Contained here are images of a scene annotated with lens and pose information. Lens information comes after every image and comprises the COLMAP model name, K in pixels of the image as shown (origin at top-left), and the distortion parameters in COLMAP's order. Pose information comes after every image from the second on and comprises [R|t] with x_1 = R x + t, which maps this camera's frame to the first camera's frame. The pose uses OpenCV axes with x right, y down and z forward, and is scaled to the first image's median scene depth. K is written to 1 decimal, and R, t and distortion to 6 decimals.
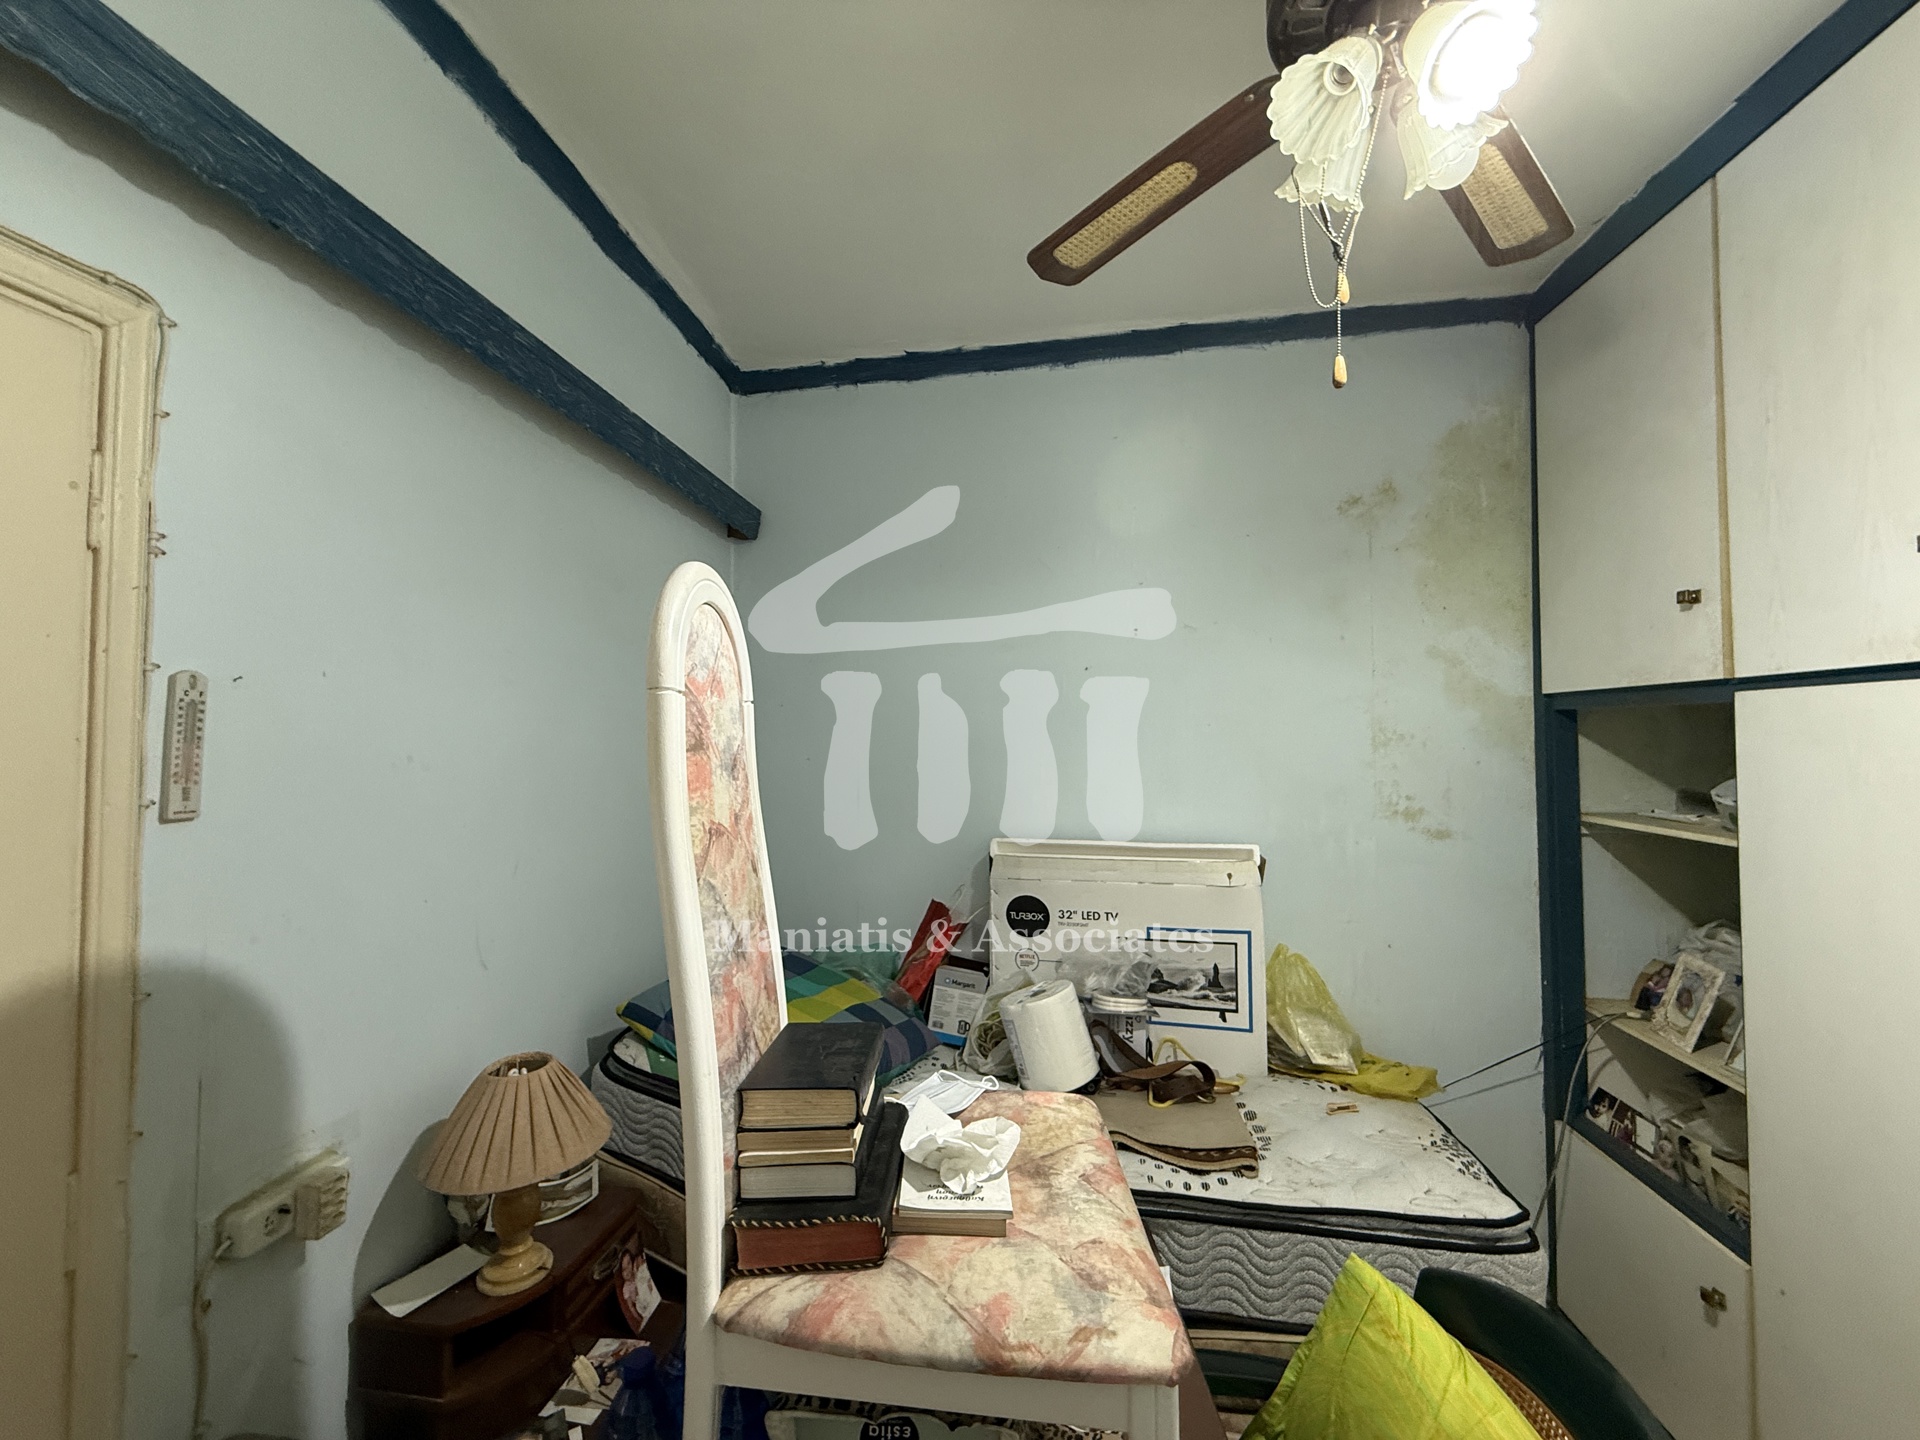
lens RADIAL K [[751.0, 0, 952.4], [0, 751.0, 717.6], [0, 0, 1]] dist [-0.000746, -0.000351]
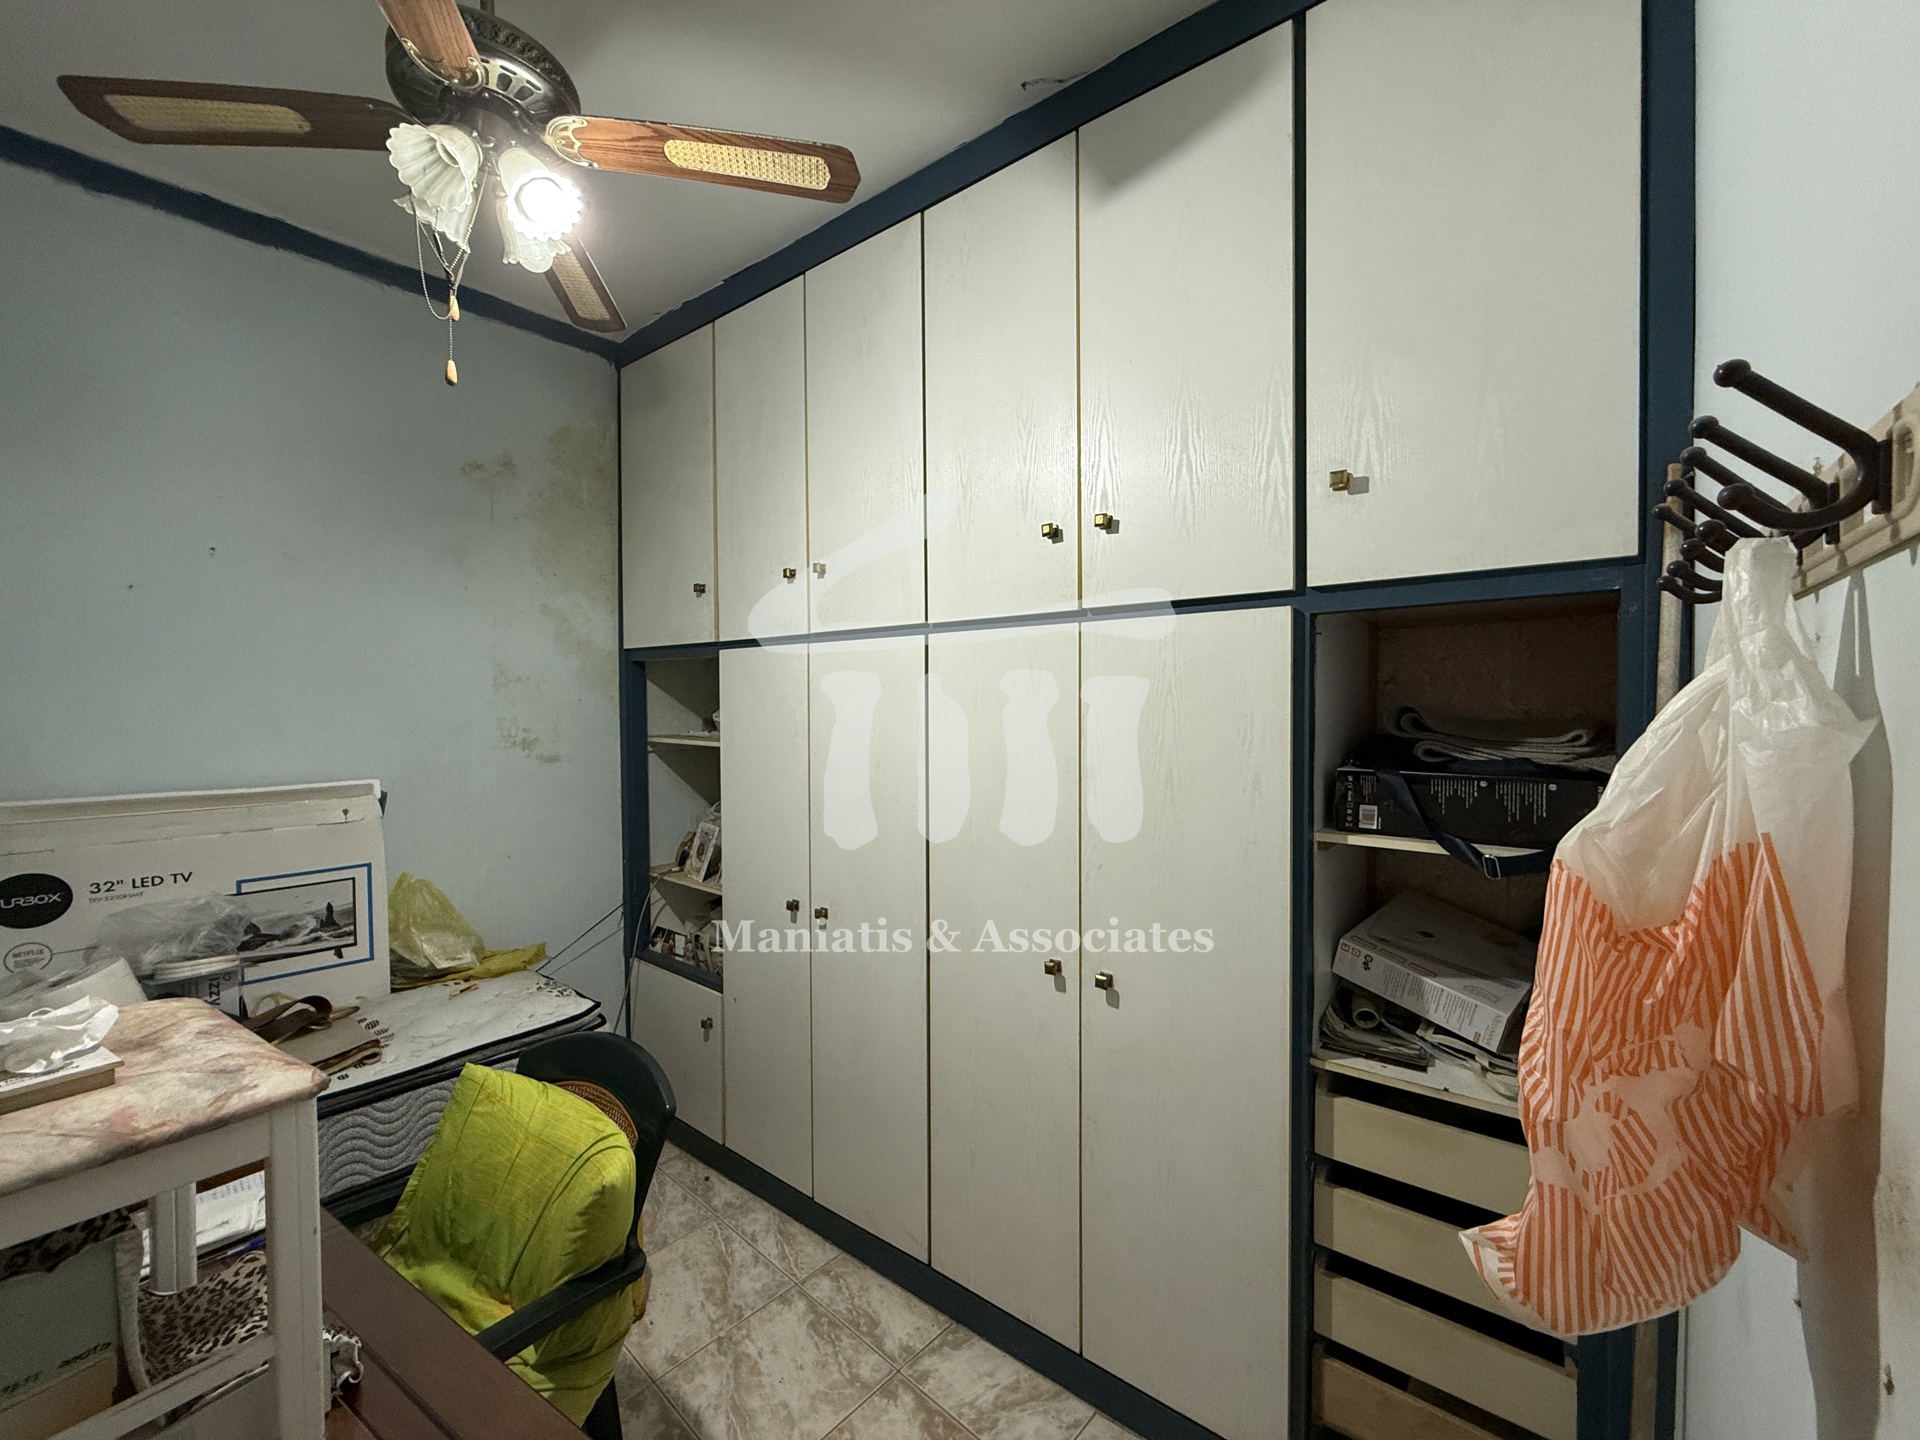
lens RADIAL K [[751.0, 0, 952.4], [0, 751.0, 717.6], [0, 0, 1]] dist [-0.000746, -0.000351]
pose [[0.504784, -0.019820, 0.863018, -0.088311], [-0.020542, 0.999177, 0.034963, 0.035584], [-0.863001, -0.035377, 0.503962, -0.209443]]
